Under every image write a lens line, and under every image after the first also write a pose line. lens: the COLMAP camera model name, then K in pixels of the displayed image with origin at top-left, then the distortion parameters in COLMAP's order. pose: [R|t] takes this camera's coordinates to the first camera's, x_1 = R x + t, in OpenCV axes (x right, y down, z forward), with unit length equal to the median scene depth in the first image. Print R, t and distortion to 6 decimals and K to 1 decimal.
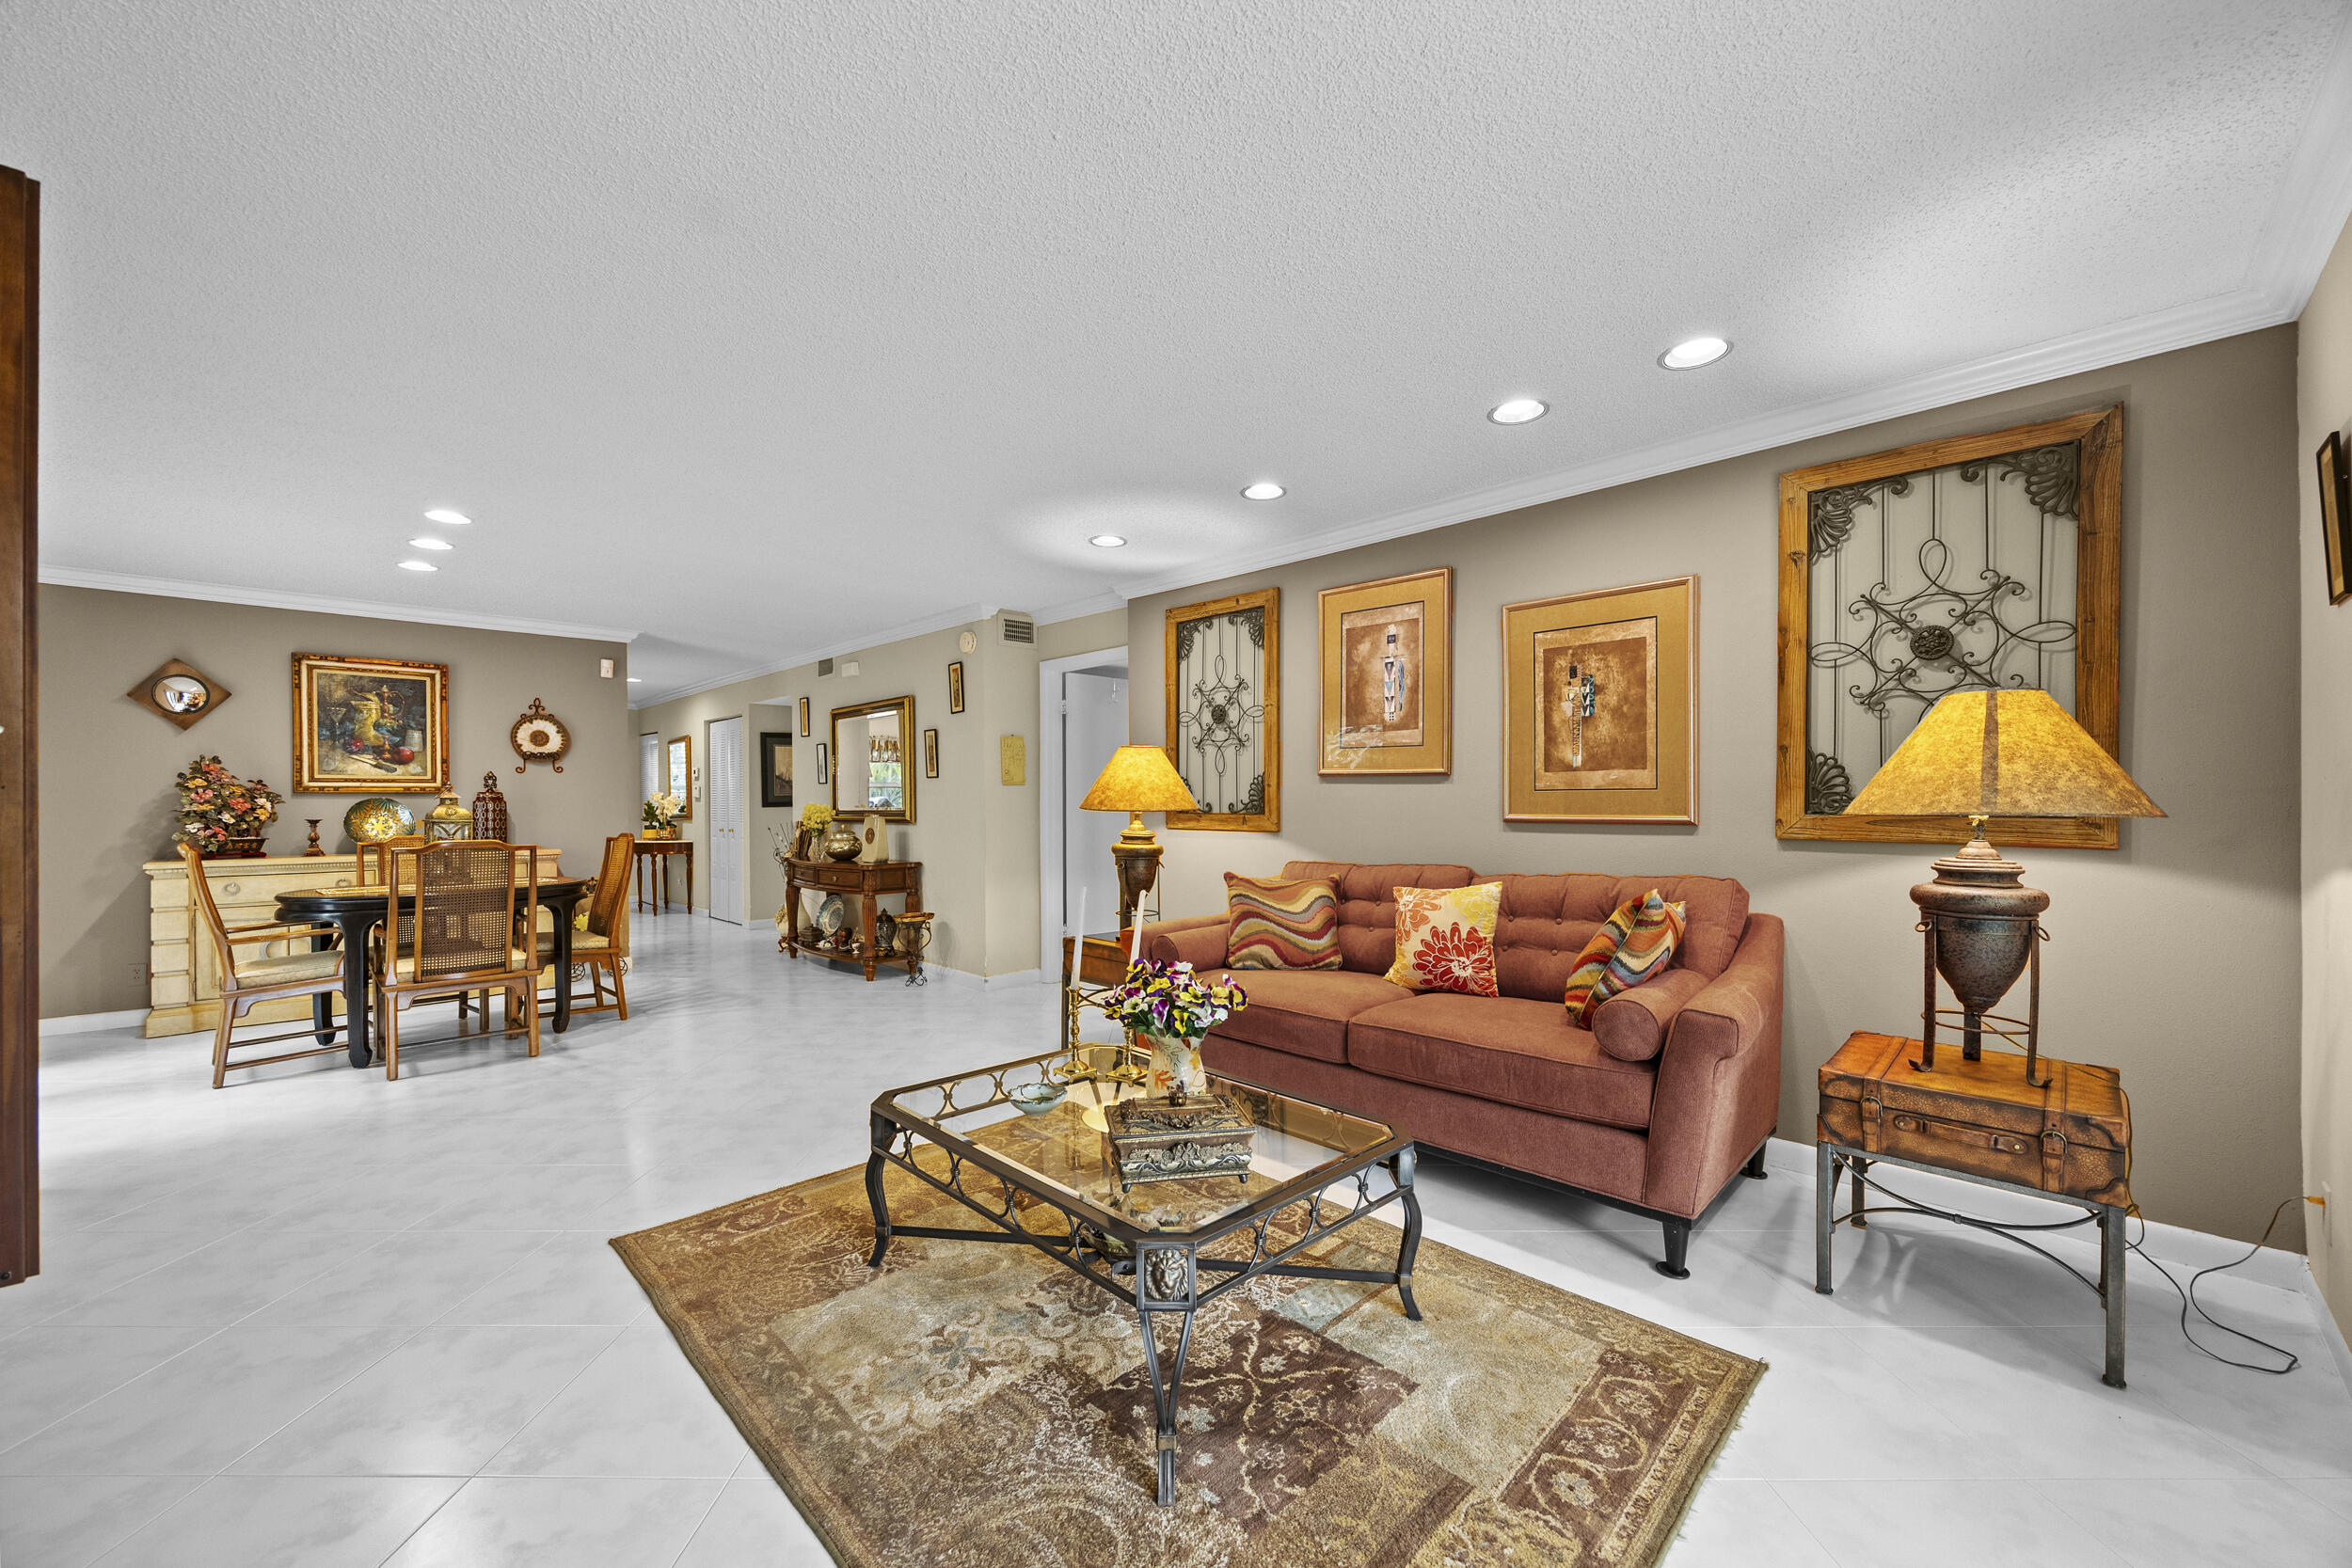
lens RADIAL K [[899.9, 0, 1167.5], [0, 899.9, 806.2], [0, 0, 1]] dist [0.000422, -0.000194]
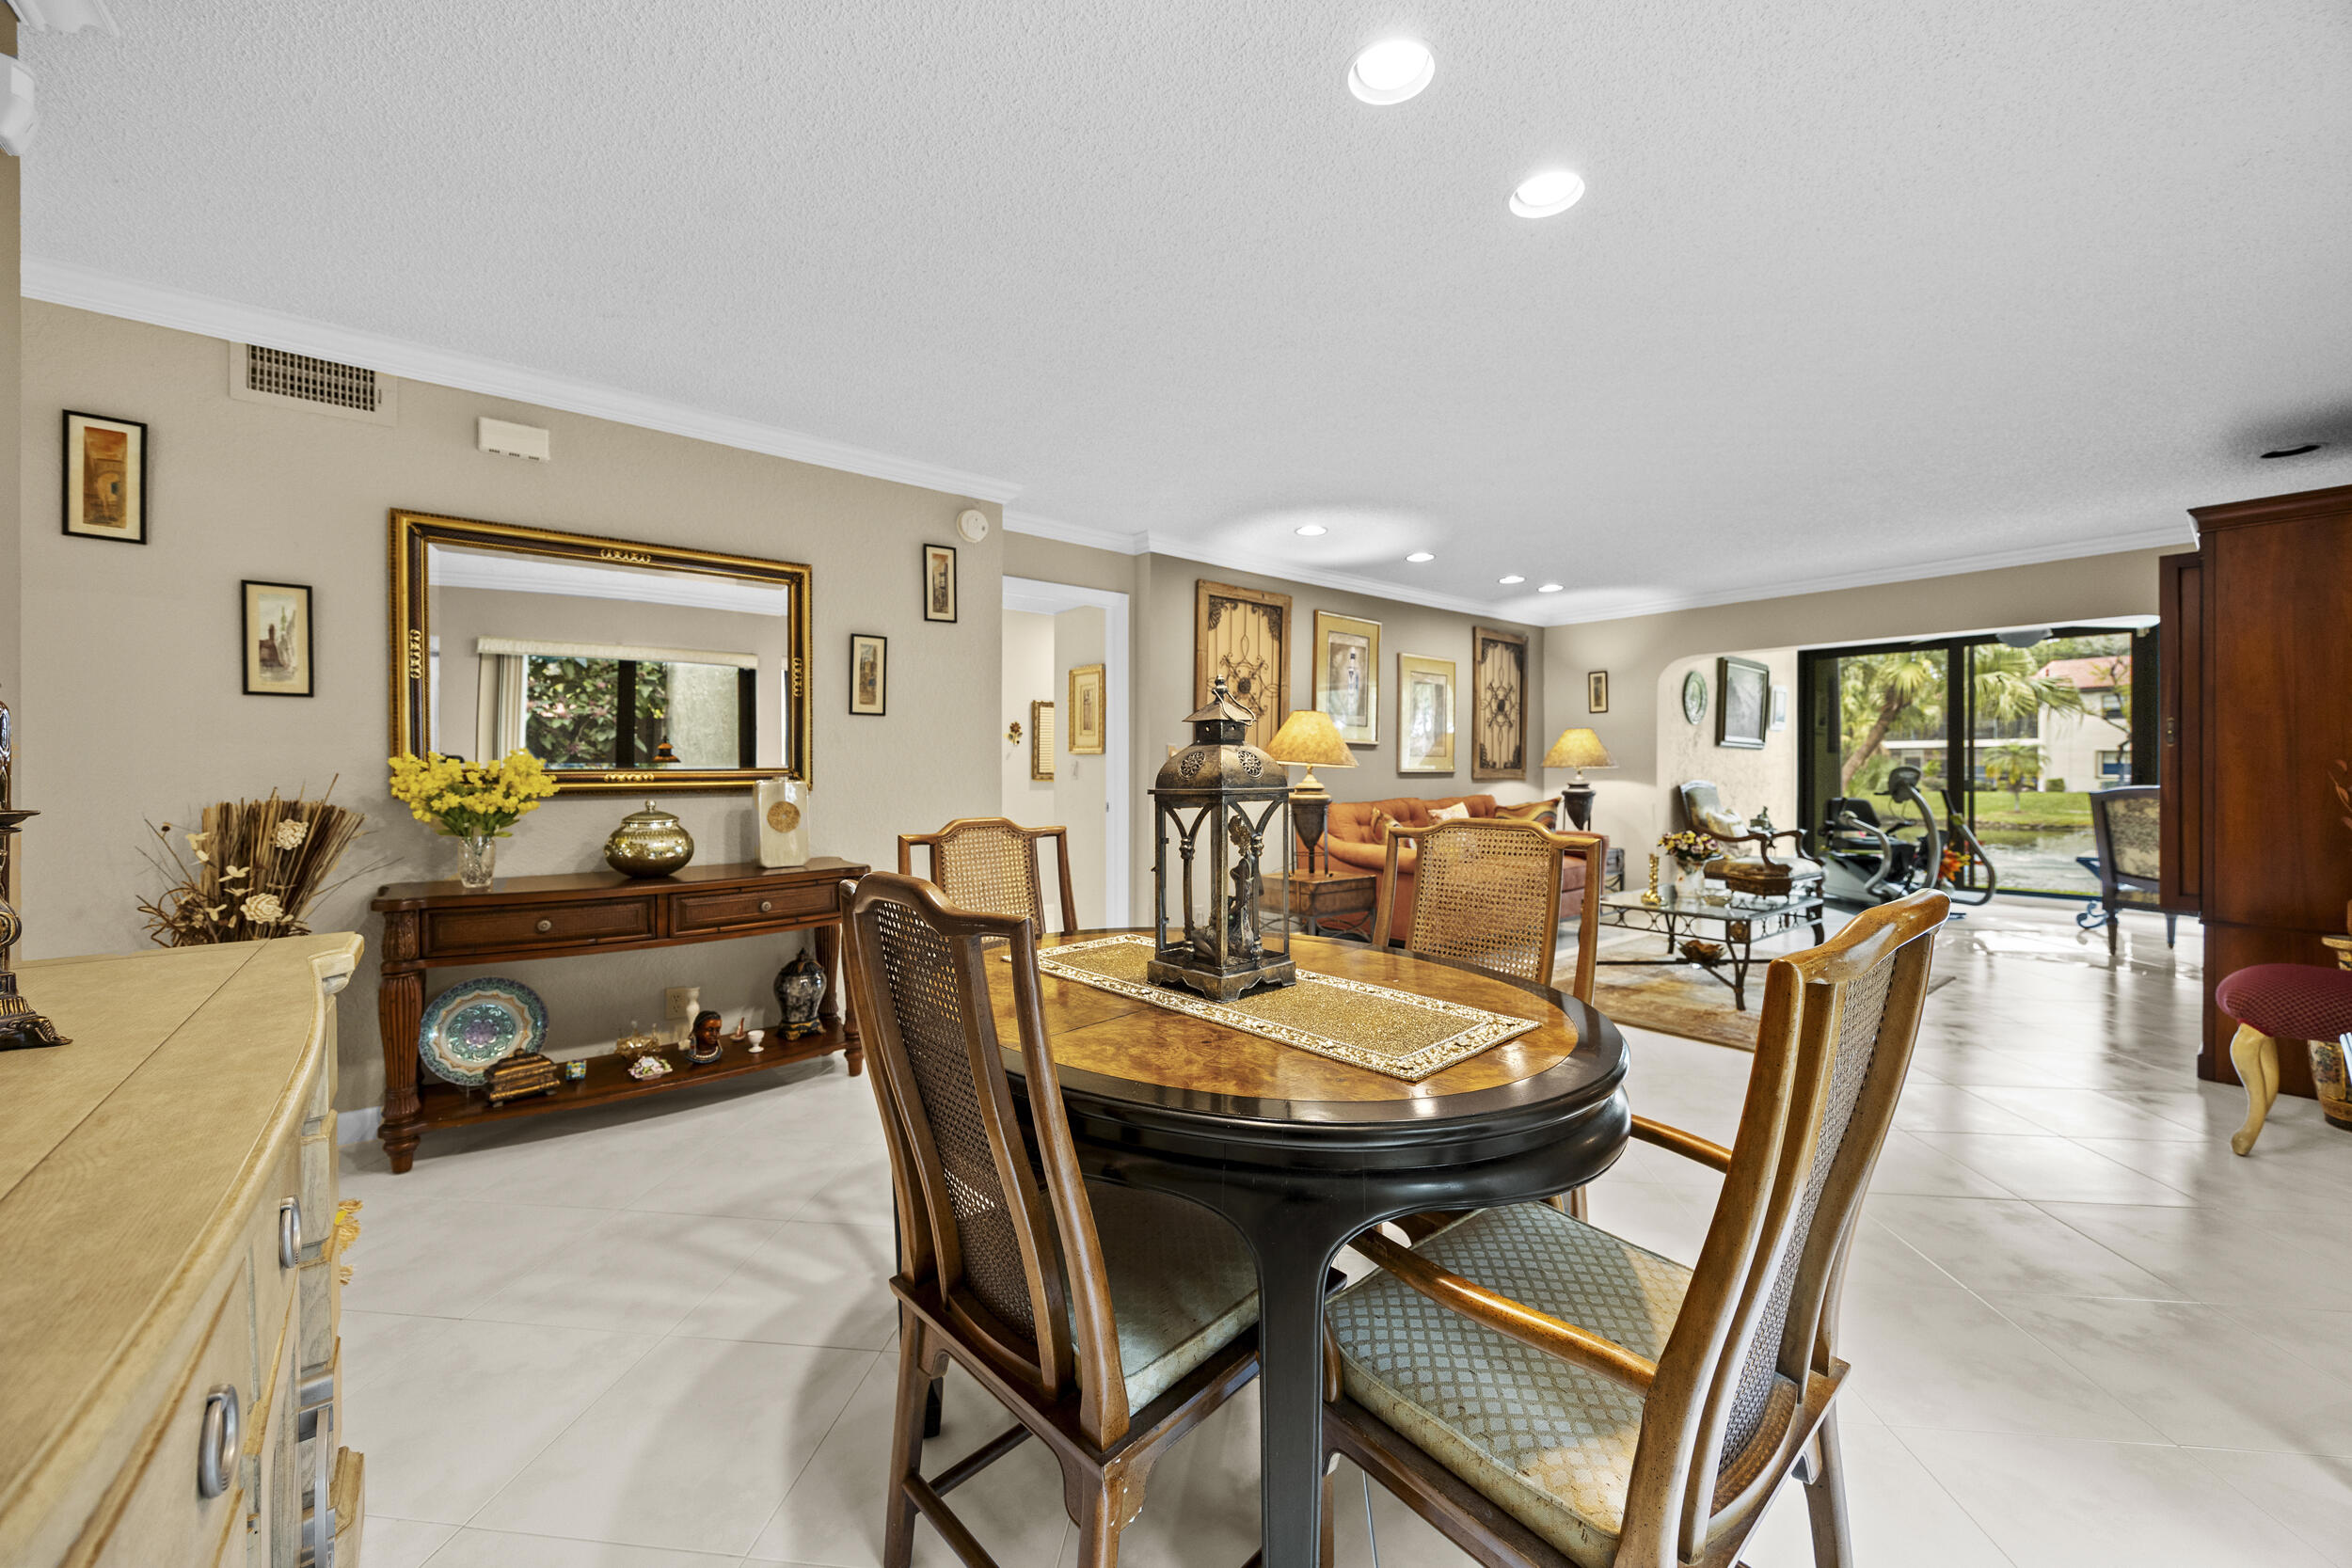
lens RADIAL K [[878.0, 0, 1165.9], [0, 878.0, 778.9], [0, 0, 1]] dist [0.000421, 0.000136]
pose [[0.114796, -0.008651, 0.993351, -0.956422], [0.004229, 0.999957, 0.008220, 0.009000], [-0.993380, 0.003257, 0.114827, 0.844934]]
